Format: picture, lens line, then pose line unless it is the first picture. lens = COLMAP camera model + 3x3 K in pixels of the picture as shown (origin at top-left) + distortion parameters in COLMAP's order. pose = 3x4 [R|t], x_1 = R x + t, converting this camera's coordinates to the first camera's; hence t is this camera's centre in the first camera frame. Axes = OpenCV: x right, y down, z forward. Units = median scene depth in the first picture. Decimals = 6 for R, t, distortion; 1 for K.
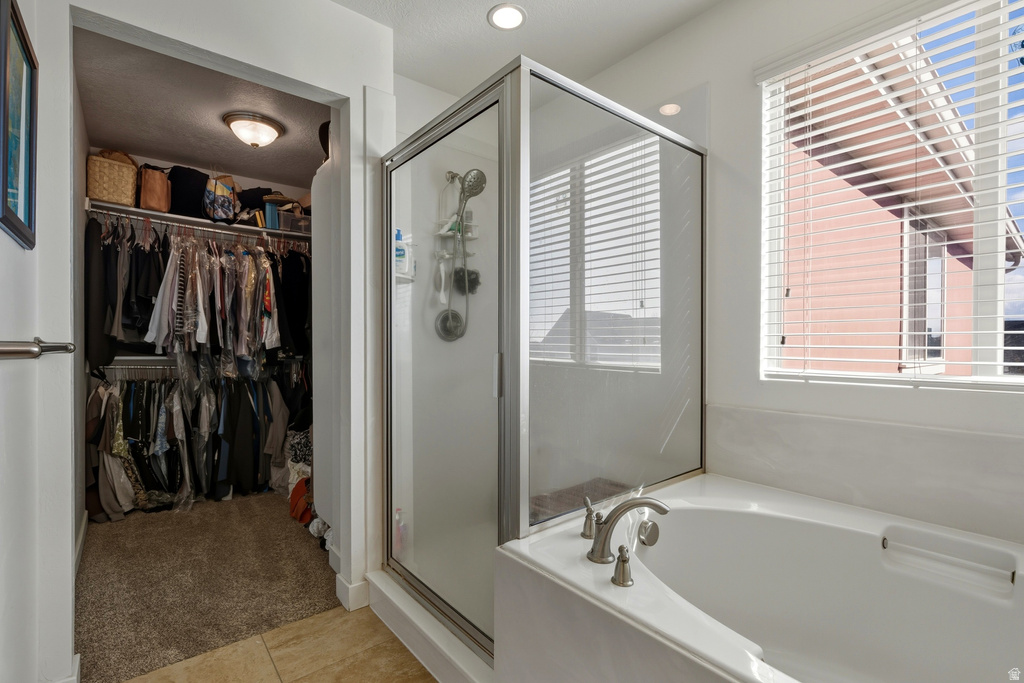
lens RADIAL K [[469.7, 0, 512.0], [0, 469.7, 341.5], [0, 0, 1]] dist [-0.001664, 0.000457]
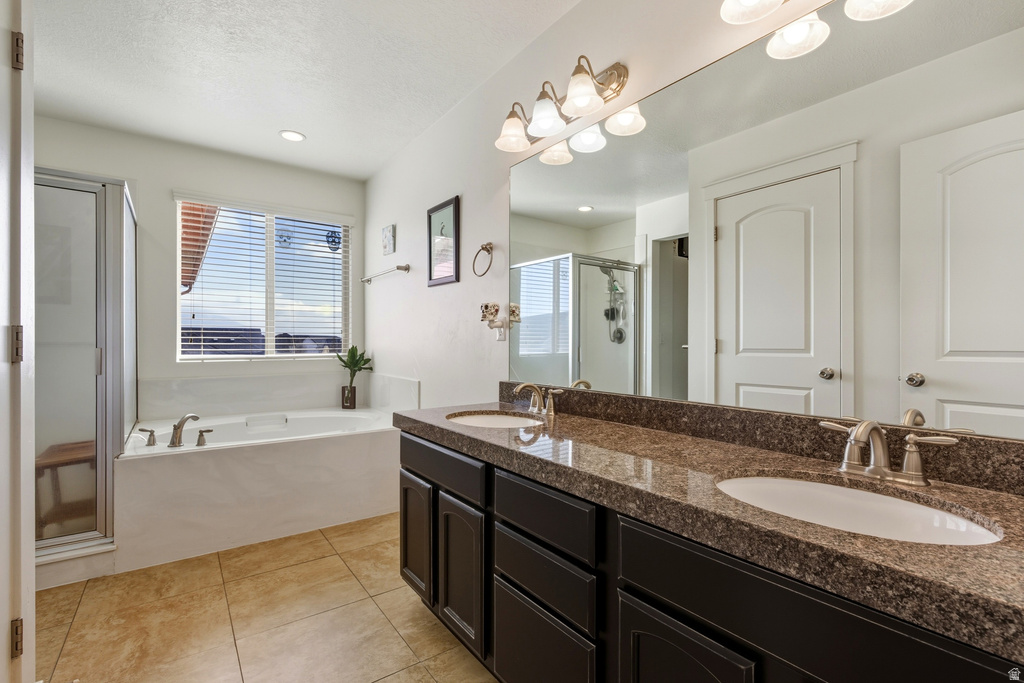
lens RADIAL K [[464.6, 0, 512.0], [0, 464.6, 341.5], [0, 0, 1]] dist [-0.002471, 0.000387]
pose [[0.058149, 0.002255, 0.998305, -1.181799], [-0.003499, 0.999992, -0.002055, 0.001301], [-0.998302, -0.003373, 0.058156, -0.393631]]
